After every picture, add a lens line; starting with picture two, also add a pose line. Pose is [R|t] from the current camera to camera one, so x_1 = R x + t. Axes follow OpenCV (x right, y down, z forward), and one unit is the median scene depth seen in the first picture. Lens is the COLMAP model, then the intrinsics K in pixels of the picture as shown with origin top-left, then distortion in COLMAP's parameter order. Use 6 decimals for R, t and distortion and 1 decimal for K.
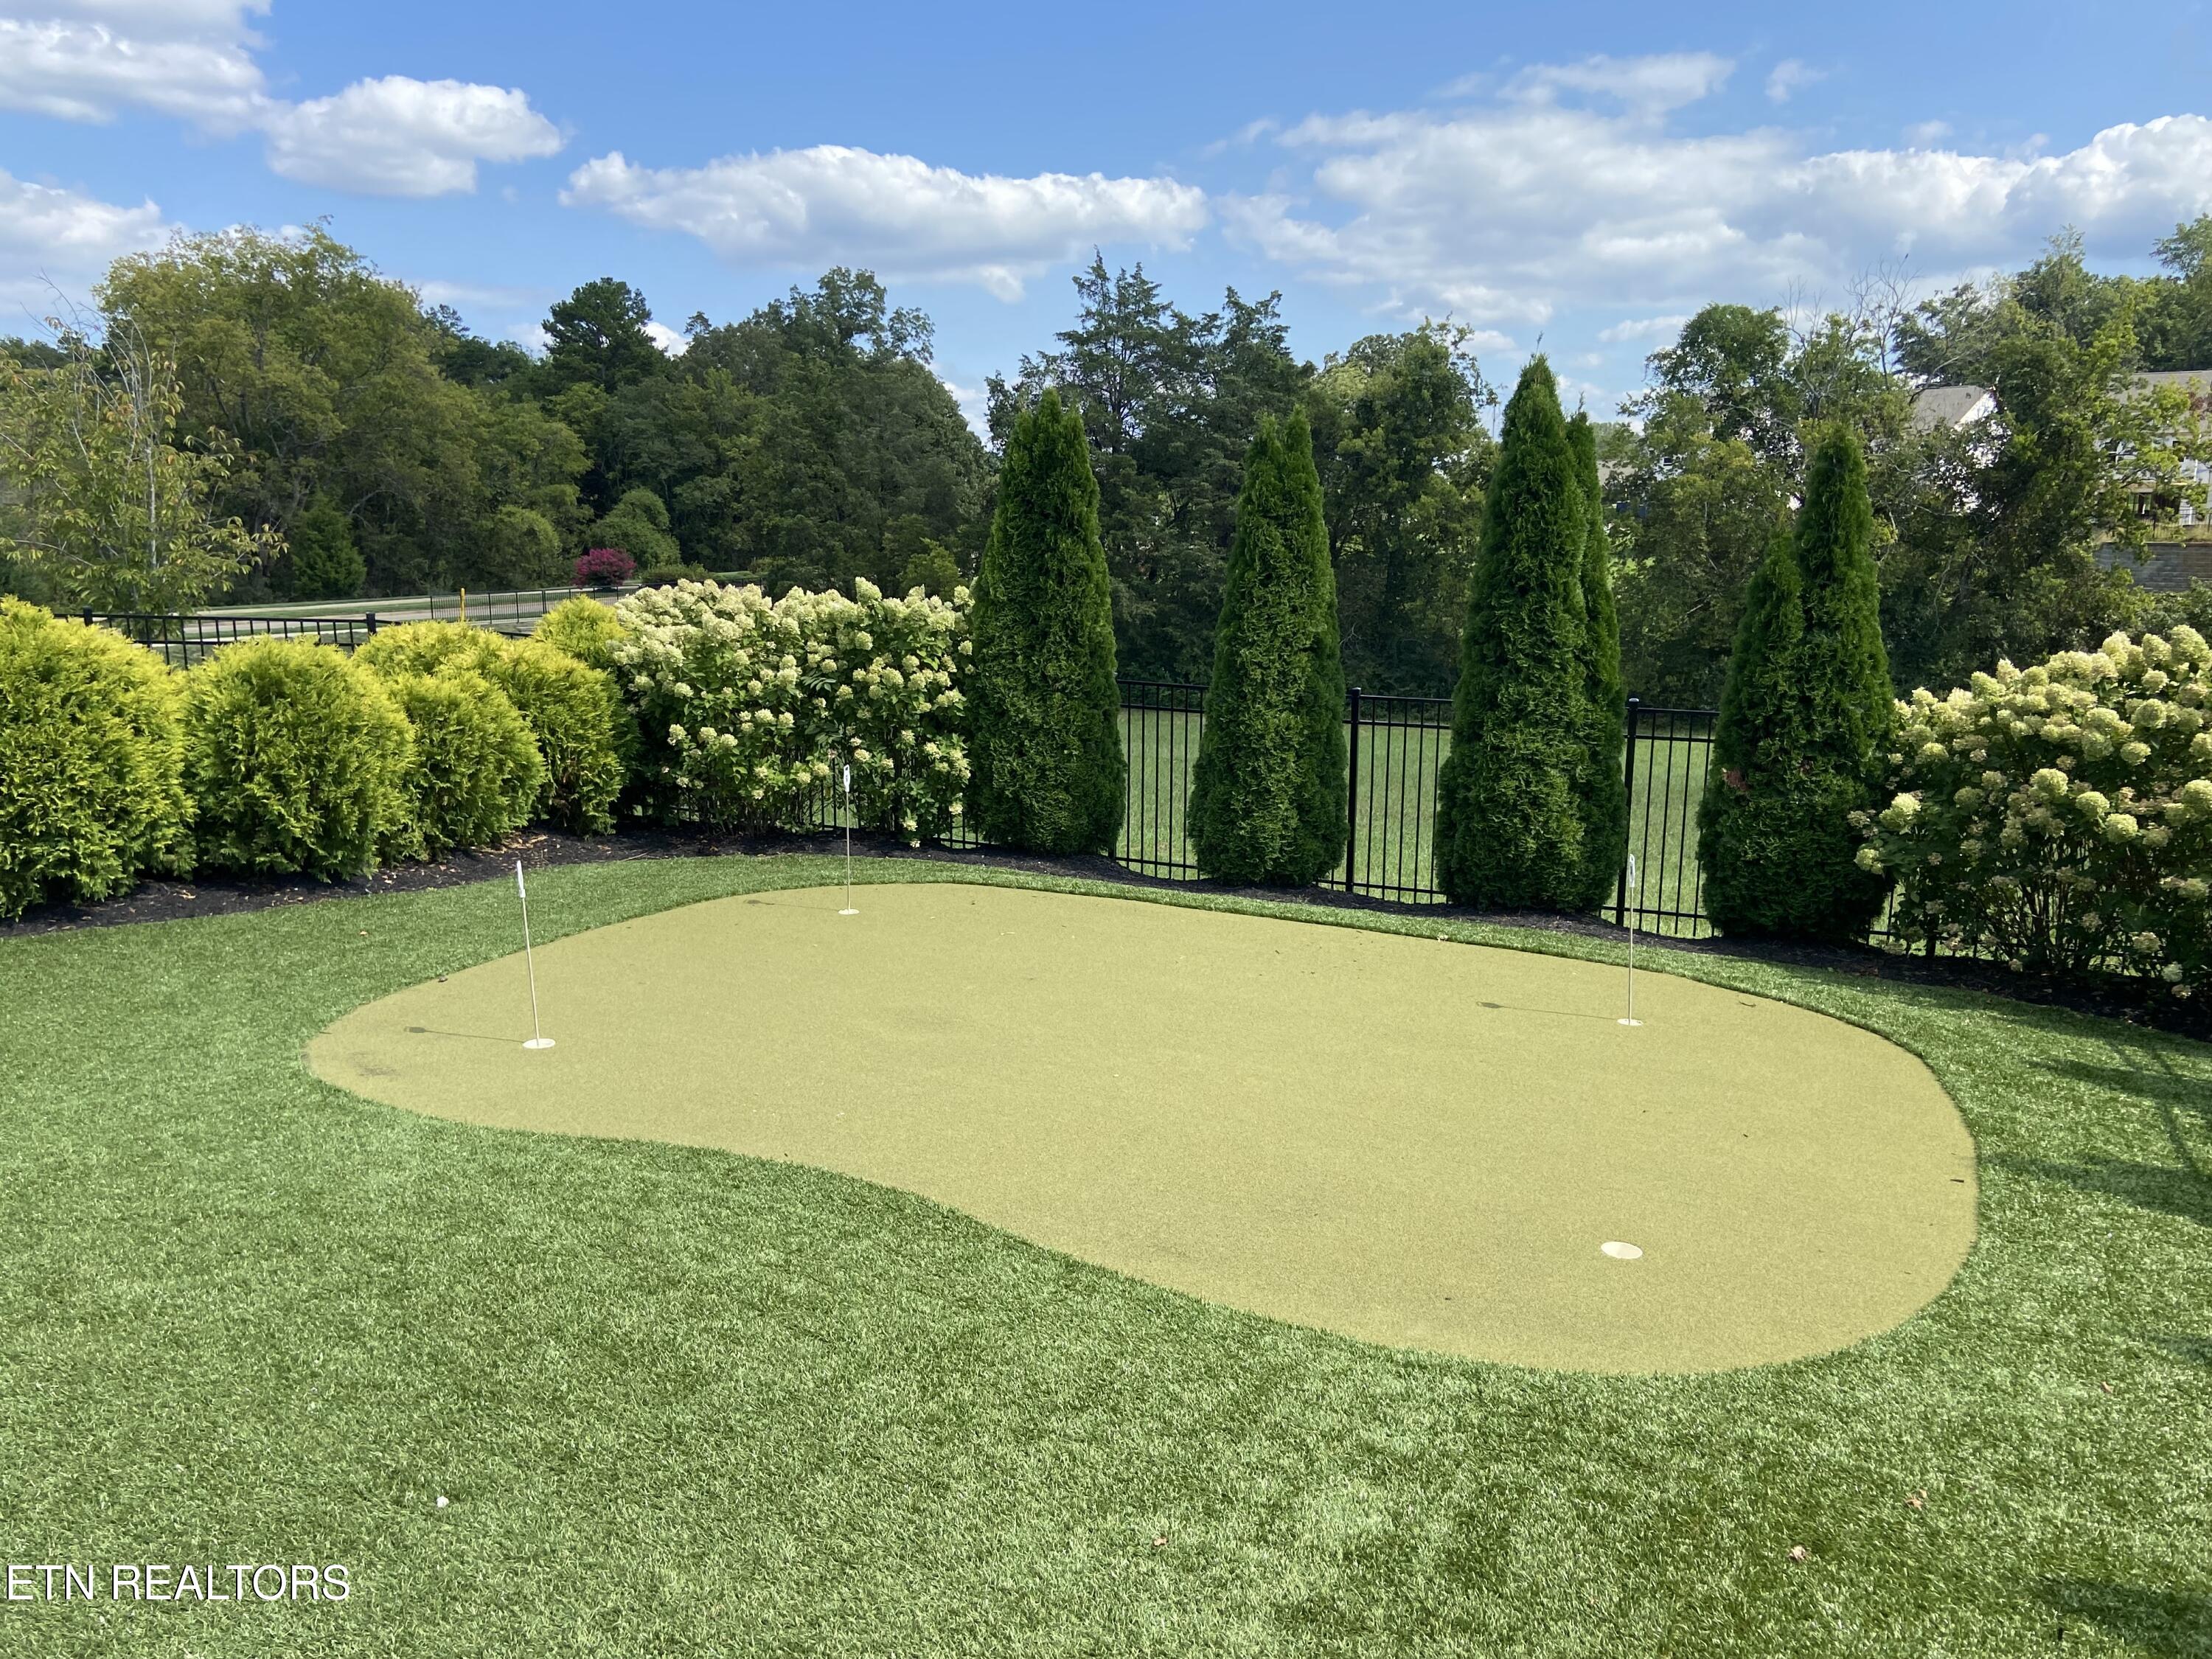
lens RADIAL K [[1631.2, 0, 1117.3], [0, 1631.2, 834.2], [0, 0, 1]] dist [0.106879, -0.144987]
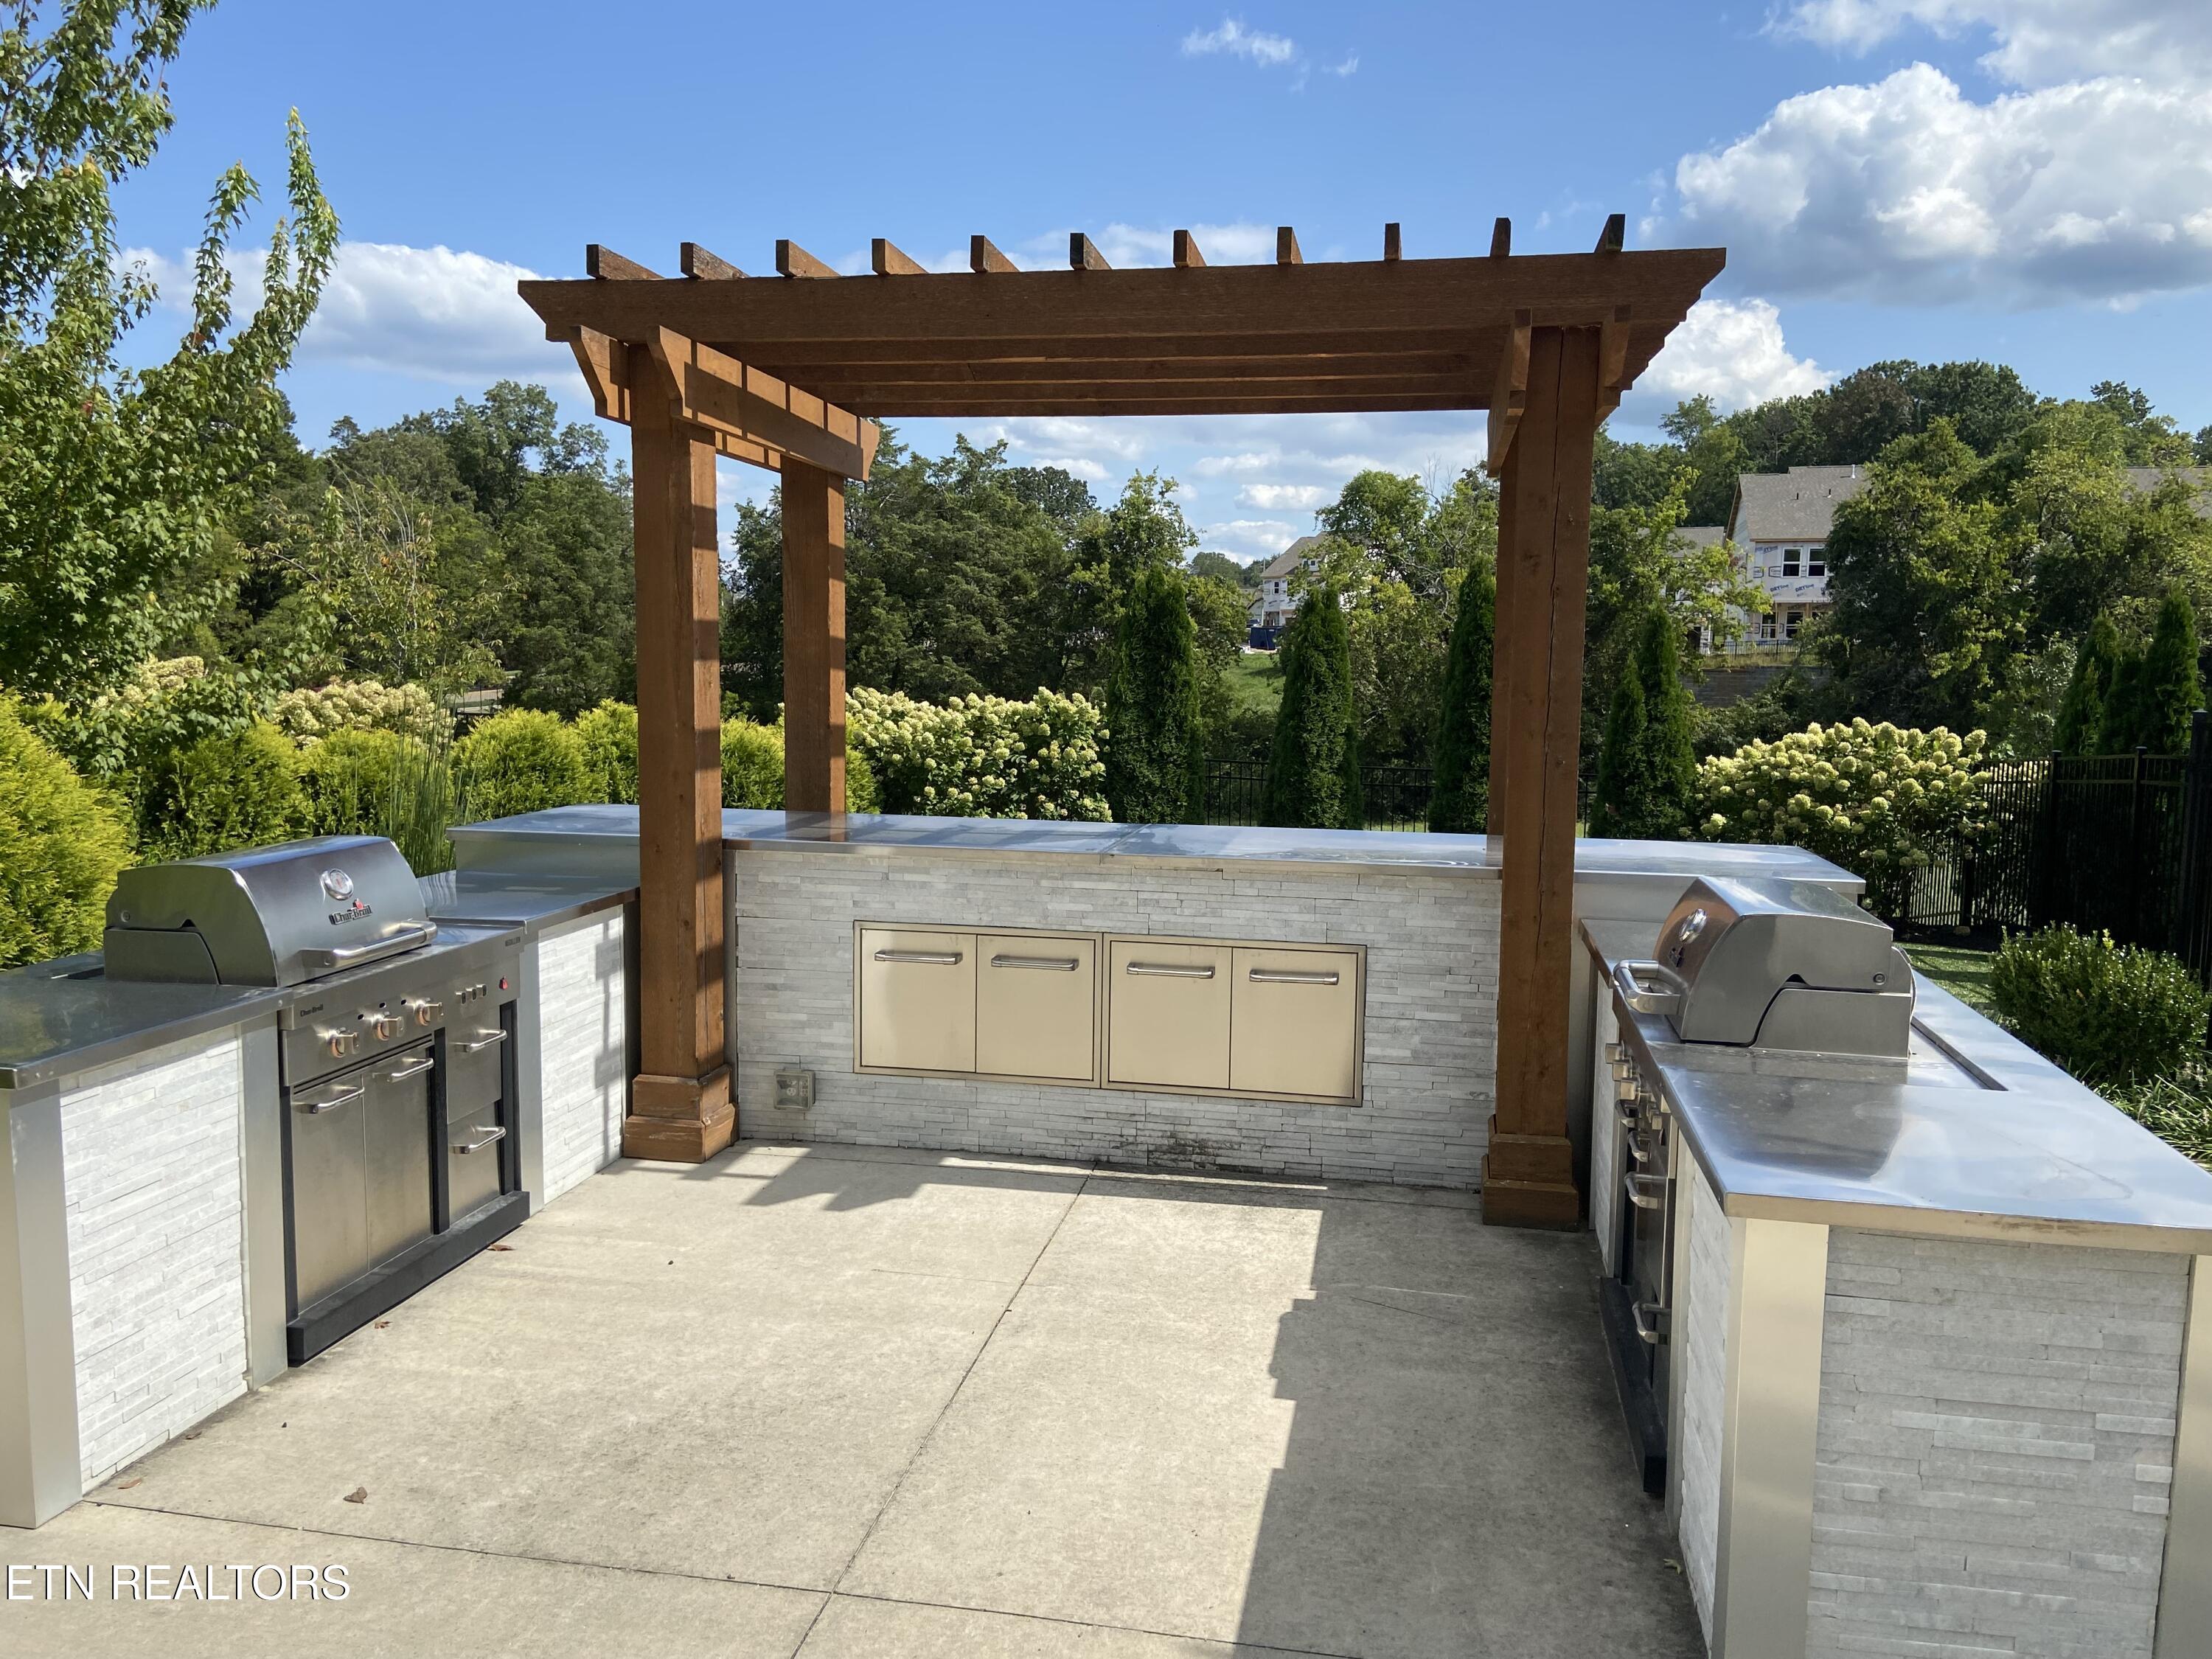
lens RADIAL K [[1631.2, 0, 1117.3], [0, 1631.2, 834.2], [0, 0, 1]] dist [0.106879, -0.144987]
pose [[0.971479, -0.013913, 0.236718, -0.429965], [0.029839, 0.997515, -0.063829, 0.069557], [-0.235242, 0.069072, 0.969479, -0.419862]]
